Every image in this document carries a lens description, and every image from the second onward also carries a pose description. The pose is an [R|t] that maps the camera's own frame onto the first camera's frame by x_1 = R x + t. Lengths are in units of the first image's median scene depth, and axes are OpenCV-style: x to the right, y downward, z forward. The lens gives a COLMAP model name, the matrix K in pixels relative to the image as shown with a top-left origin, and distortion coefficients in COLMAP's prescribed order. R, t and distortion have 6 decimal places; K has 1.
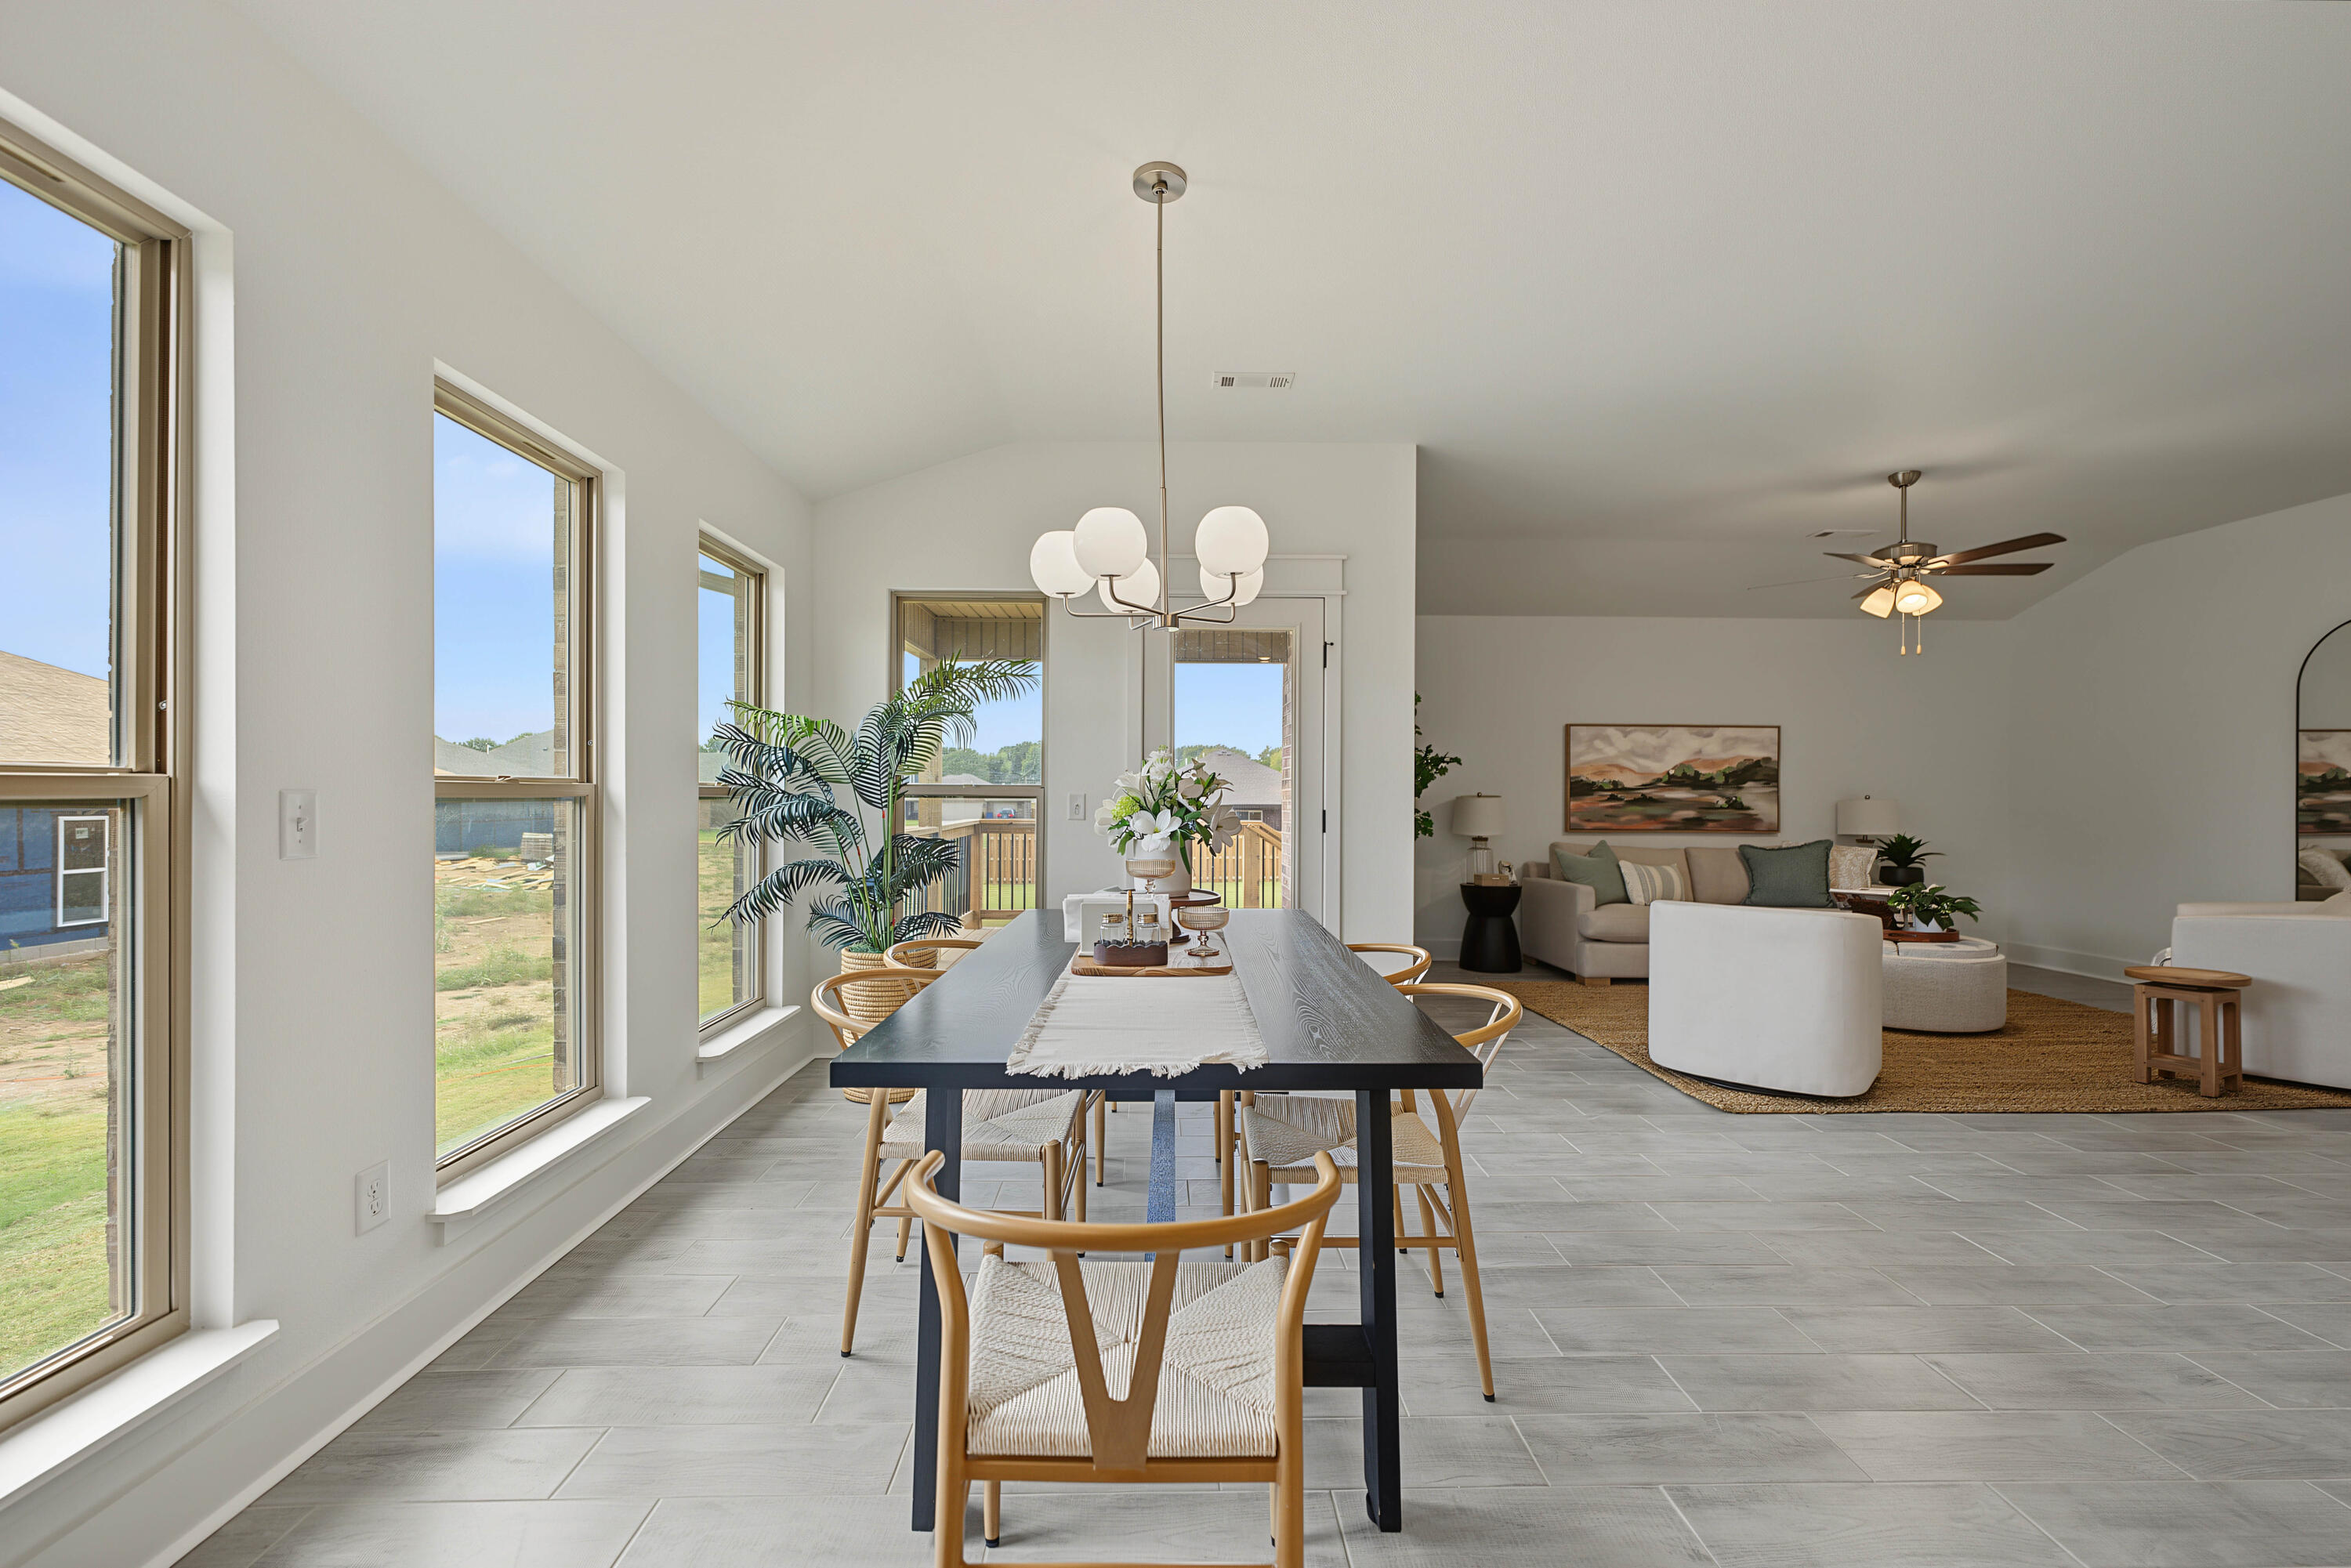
lens RADIAL K [[957.2, 0, 1175.4], [0, 957.2, 790.9], [0, 0, 1]] dist [-0.003081, 0.000760]
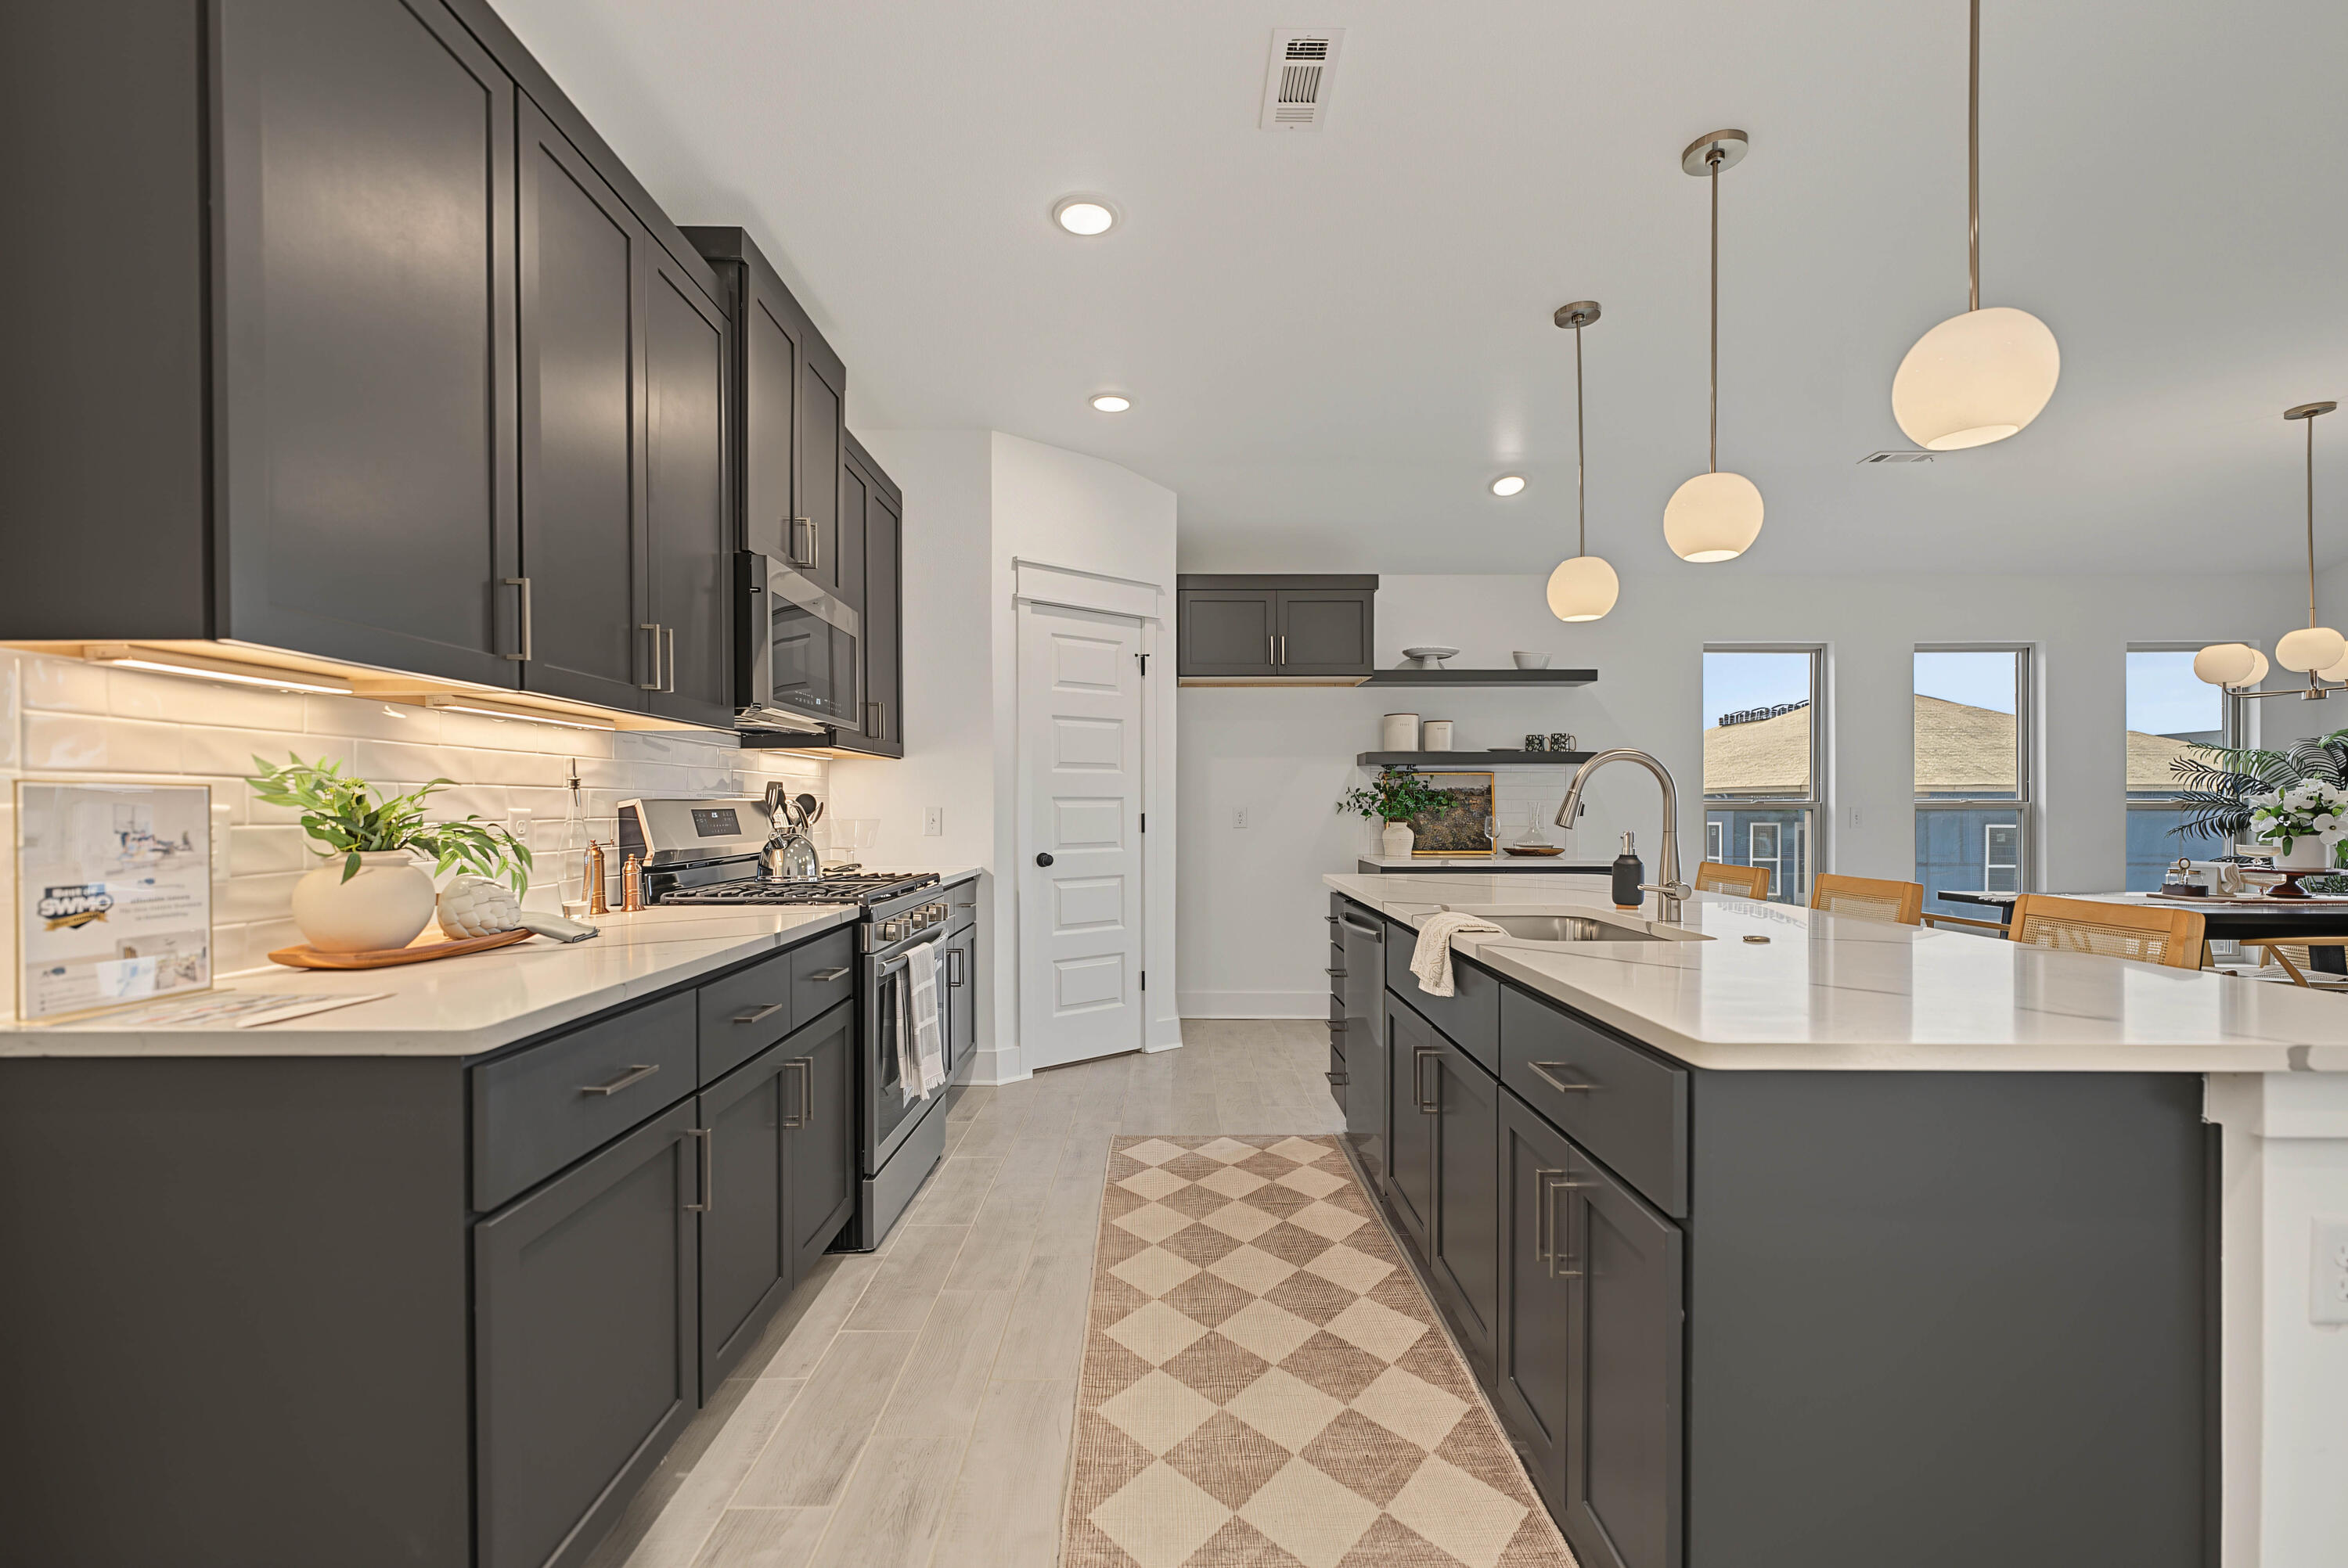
lens RADIAL K [[988.6, 0, 1177.7], [0, 988.6, 811.8], [0, 0, 1]] dist [0.008848, -0.001713]
pose [[-0.023999, 0.000788, -0.999712, 0.594299], [0.004463, 0.999990, 0.000681, 0.000980], [0.999702, -0.004446, -0.024003, -0.286156]]
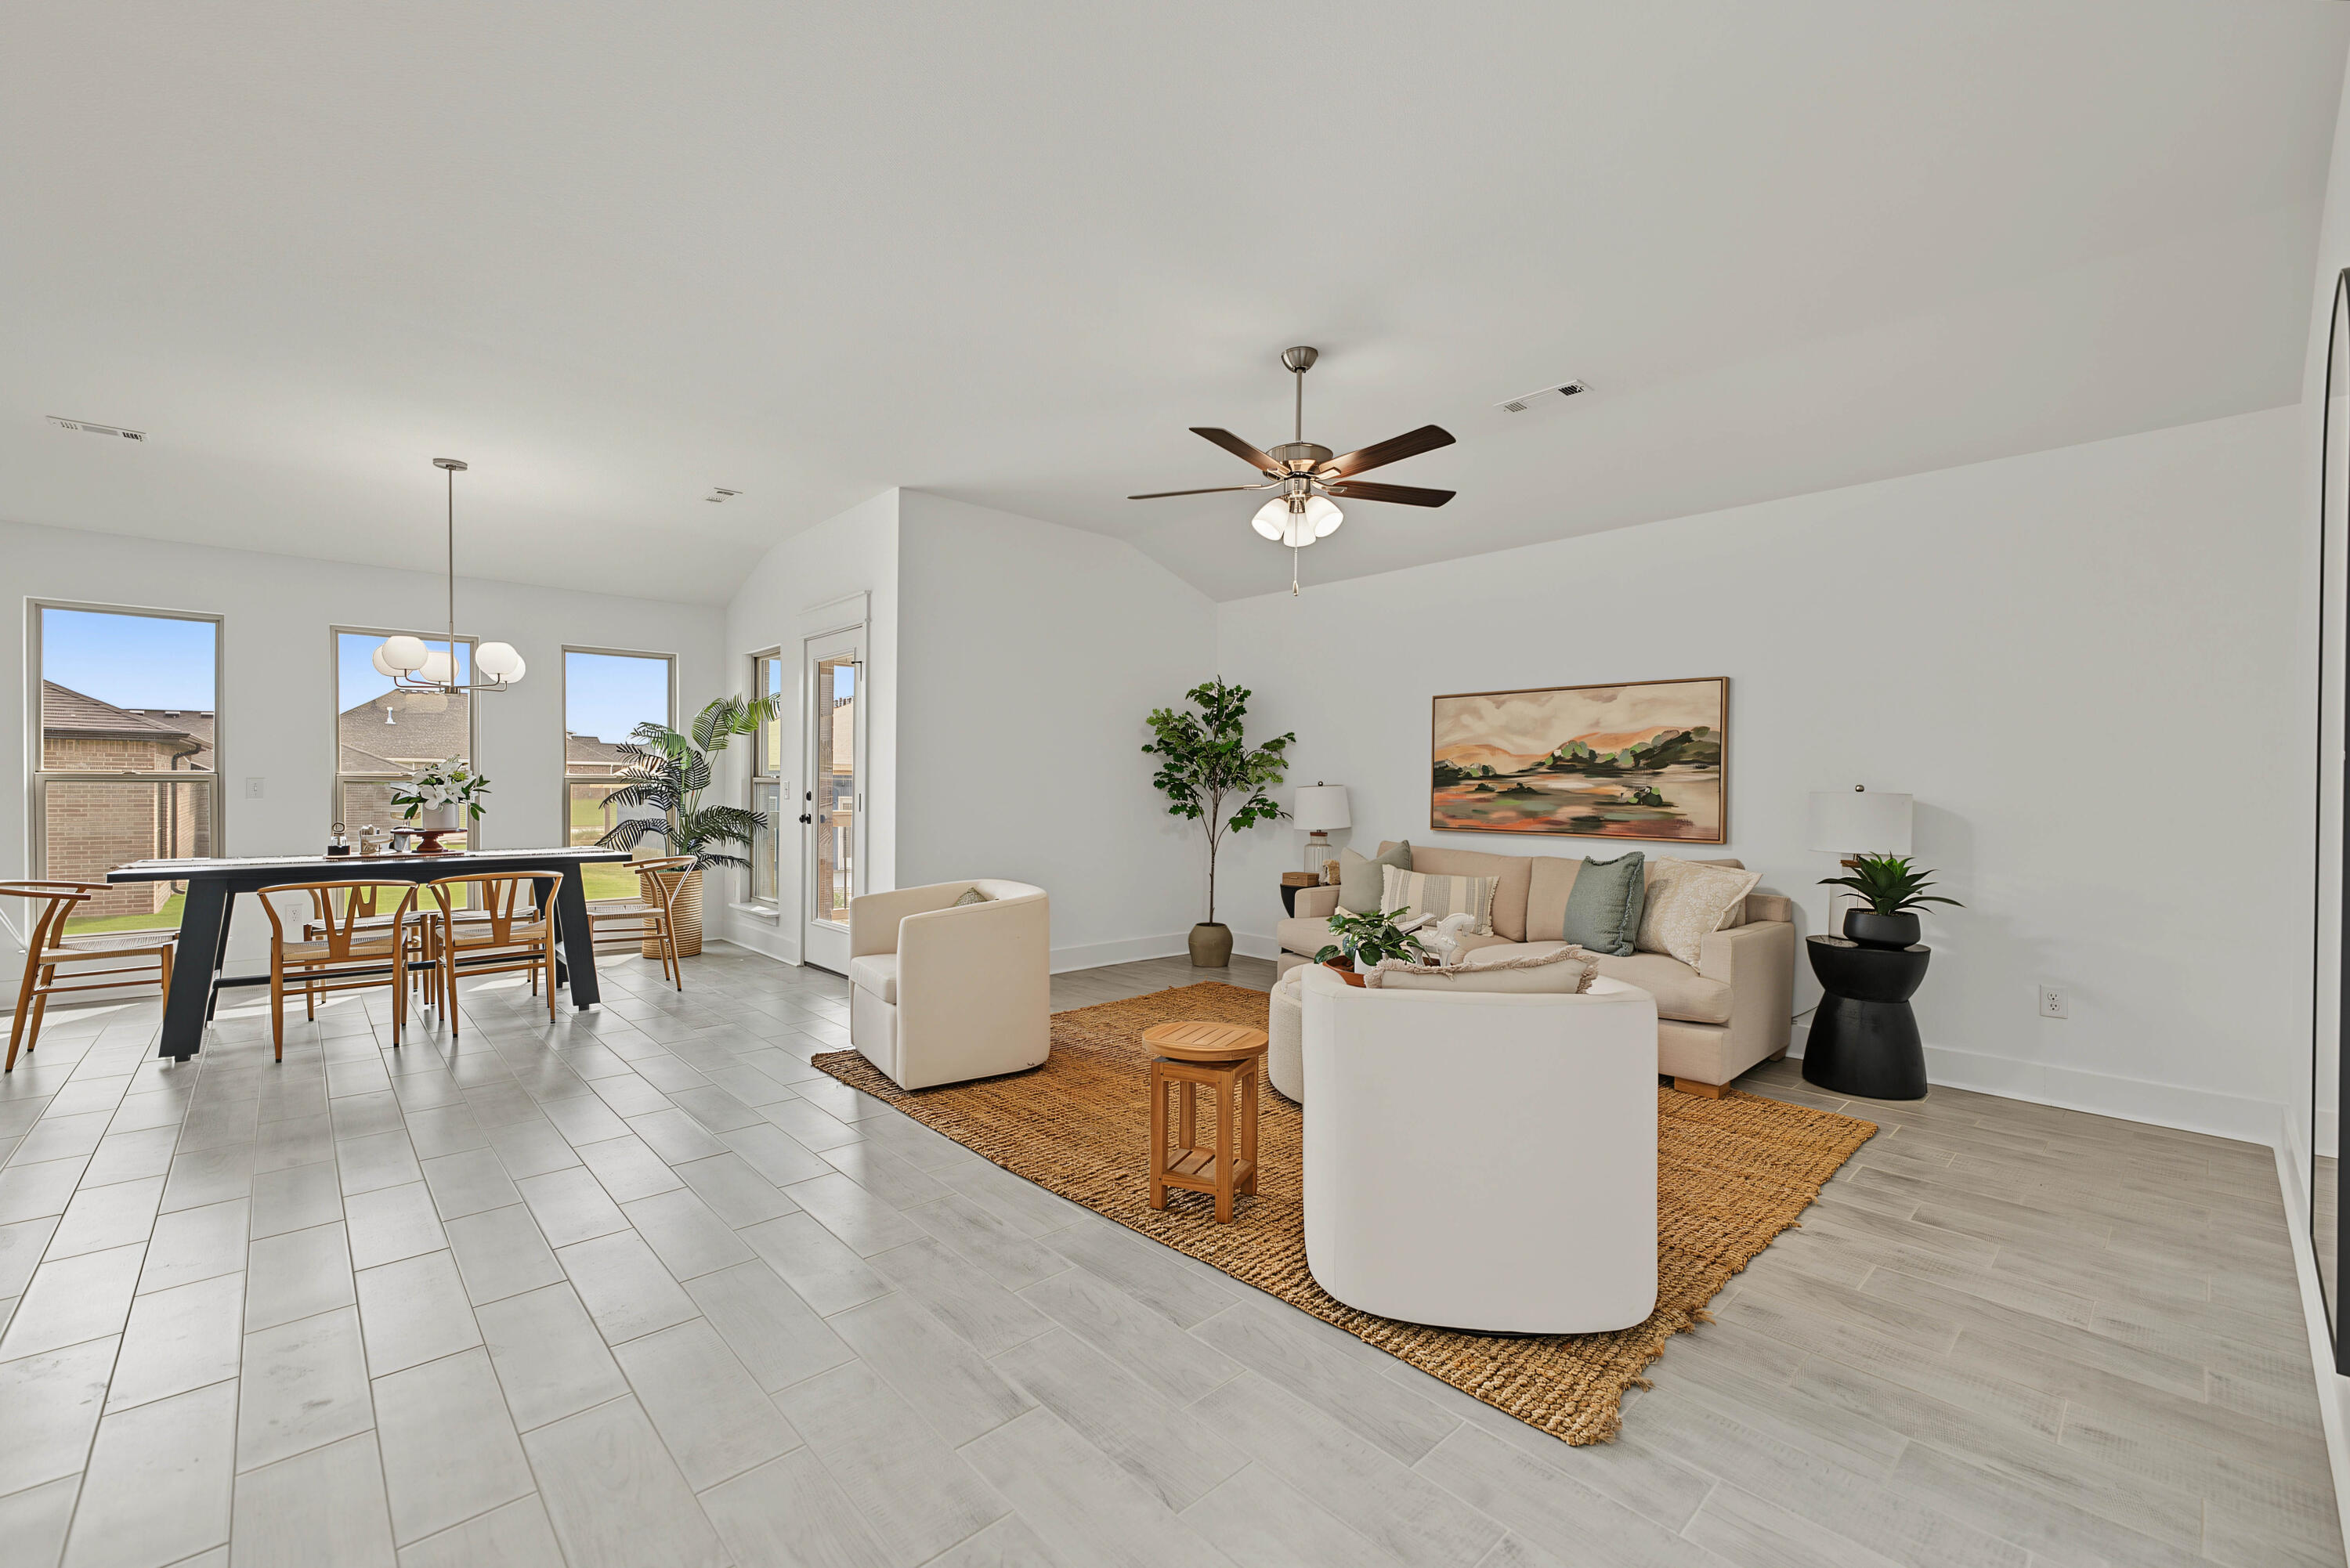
lens RADIAL K [[964.5, 0, 1172.2], [0, 964.5, 790.6], [0, 0, 1]] dist [-0.004155, 0.001274]
pose [[0.660230, 0.004314, -0.751051, 0.879082], [-0.000654, 0.999986, 0.005169, 0.005396], [0.751064, -0.002922, 0.660223, 0.294634]]
